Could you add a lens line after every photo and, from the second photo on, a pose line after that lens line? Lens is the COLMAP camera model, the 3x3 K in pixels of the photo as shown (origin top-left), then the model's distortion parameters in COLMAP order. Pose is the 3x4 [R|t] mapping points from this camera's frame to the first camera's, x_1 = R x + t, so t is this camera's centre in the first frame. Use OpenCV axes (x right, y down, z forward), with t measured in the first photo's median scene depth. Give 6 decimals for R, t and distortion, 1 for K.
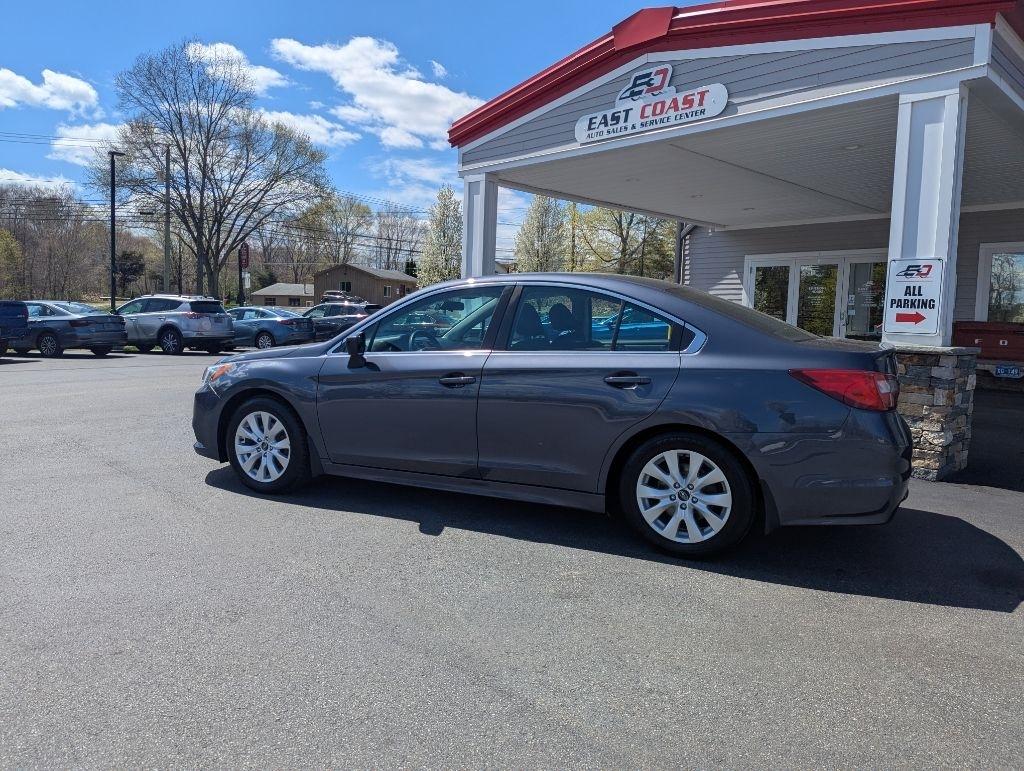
lens RADIAL K [[724.8, 0, 509.7], [0, 724.8, 369.5], [0, 0, 1]] dist [0.060024, -0.049182]
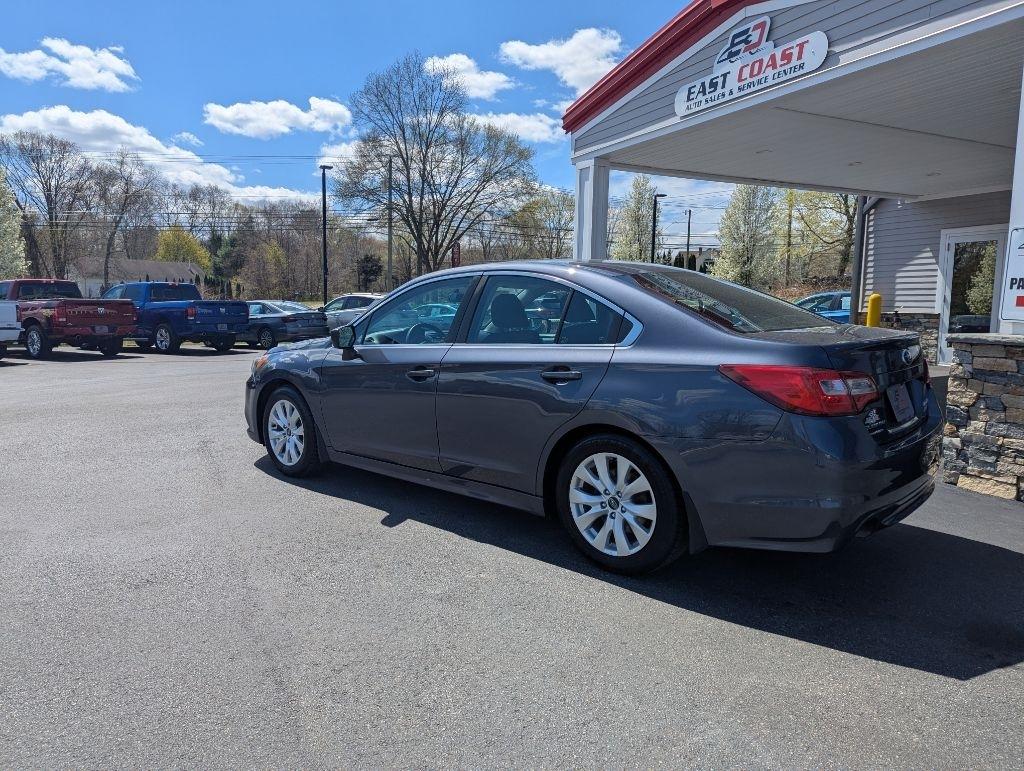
lens RADIAL K [[724.8, 0, 497.9], [0, 724.8, 383.4], [0, 0, 1]] dist [0.060024, -0.049182]
pose [[0.951018, 0.016101, -0.308717, 0.188887], [-0.007124, 0.999519, 0.030184, -0.001222], [0.309055, -0.026506, 0.950675, 0.050080]]
